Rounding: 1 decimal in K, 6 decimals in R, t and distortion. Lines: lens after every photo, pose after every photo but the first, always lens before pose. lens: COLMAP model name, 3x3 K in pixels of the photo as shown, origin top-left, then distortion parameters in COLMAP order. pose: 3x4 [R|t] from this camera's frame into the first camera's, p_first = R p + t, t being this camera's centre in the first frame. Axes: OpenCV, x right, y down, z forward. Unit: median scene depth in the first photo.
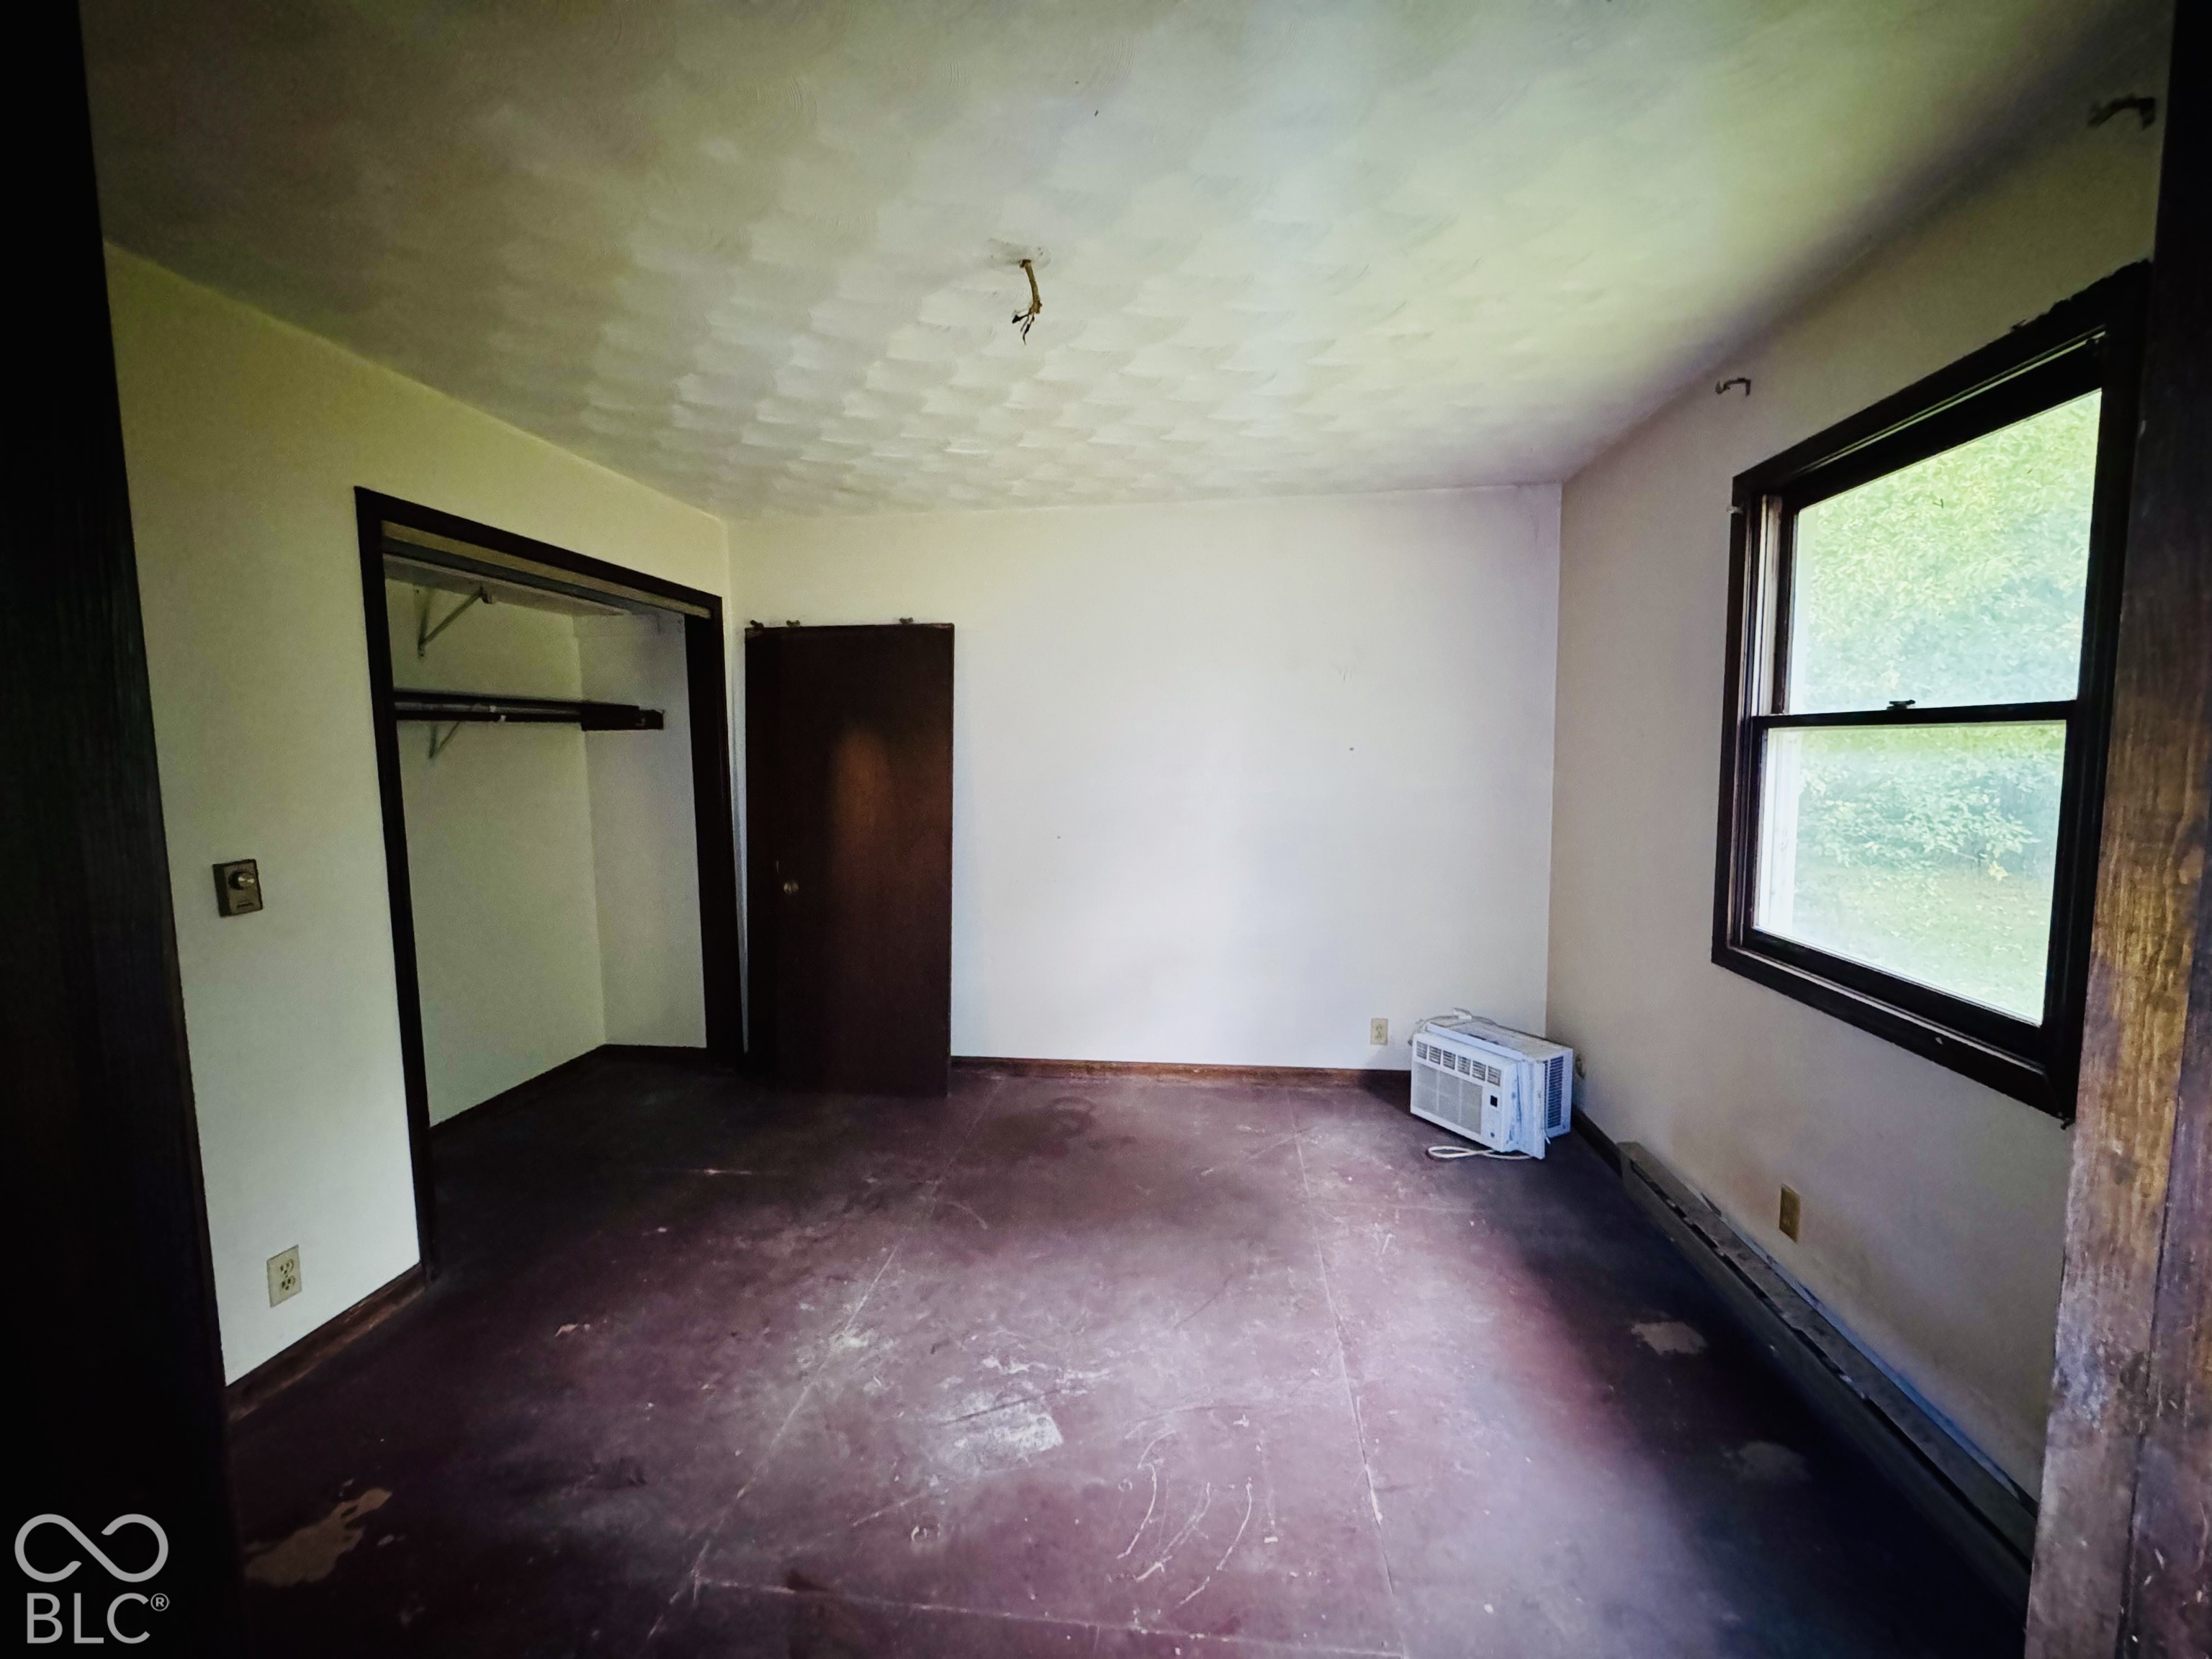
lens RADIAL K [[884.8, 0, 1106.0], [0, 884.8, 829.5], [0, 0, 1]] dist [-0.003133, 0.000222]
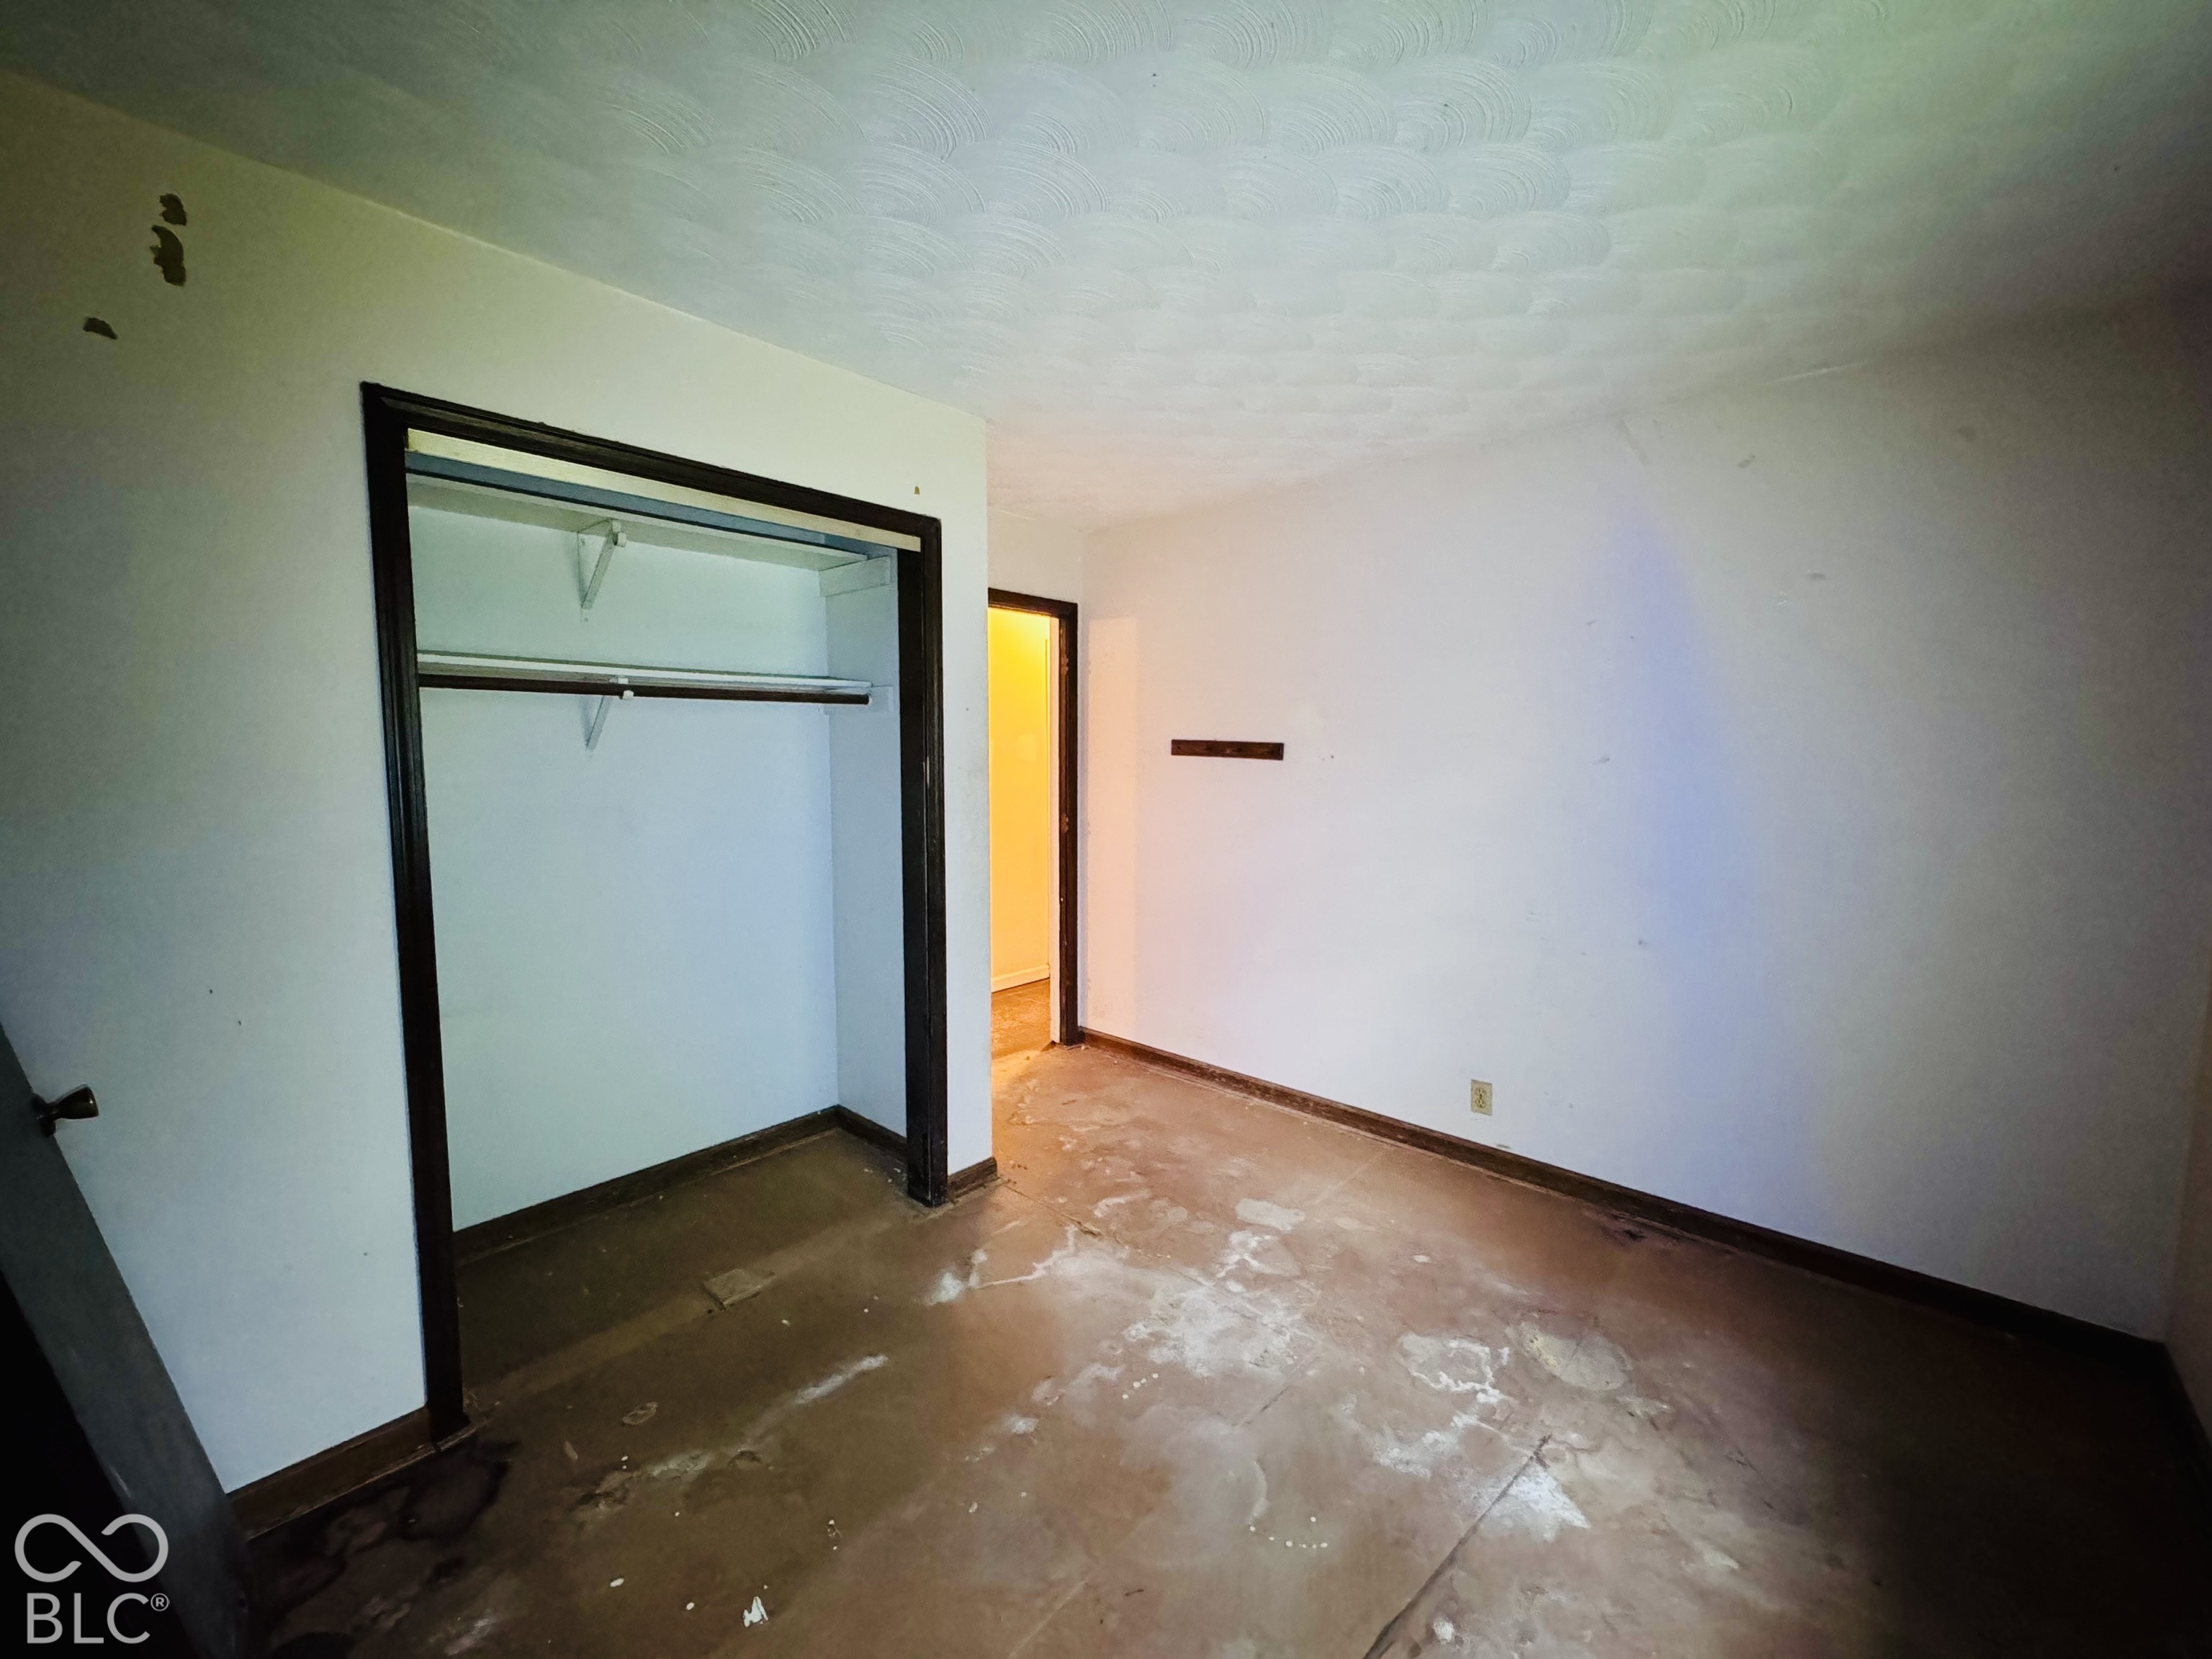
lens RADIAL K [[891.9, 0, 1107.8], [0, 891.9, 814.3], [0, 0, 1]] dist [-0.000575, 0.000054]
pose [[0.826606, 0.057555, -0.559831, 0.109217], [-0.060880, 0.998064, 0.012718, -0.064194], [0.559479, 0.023570, 0.828509, 0.668710]]
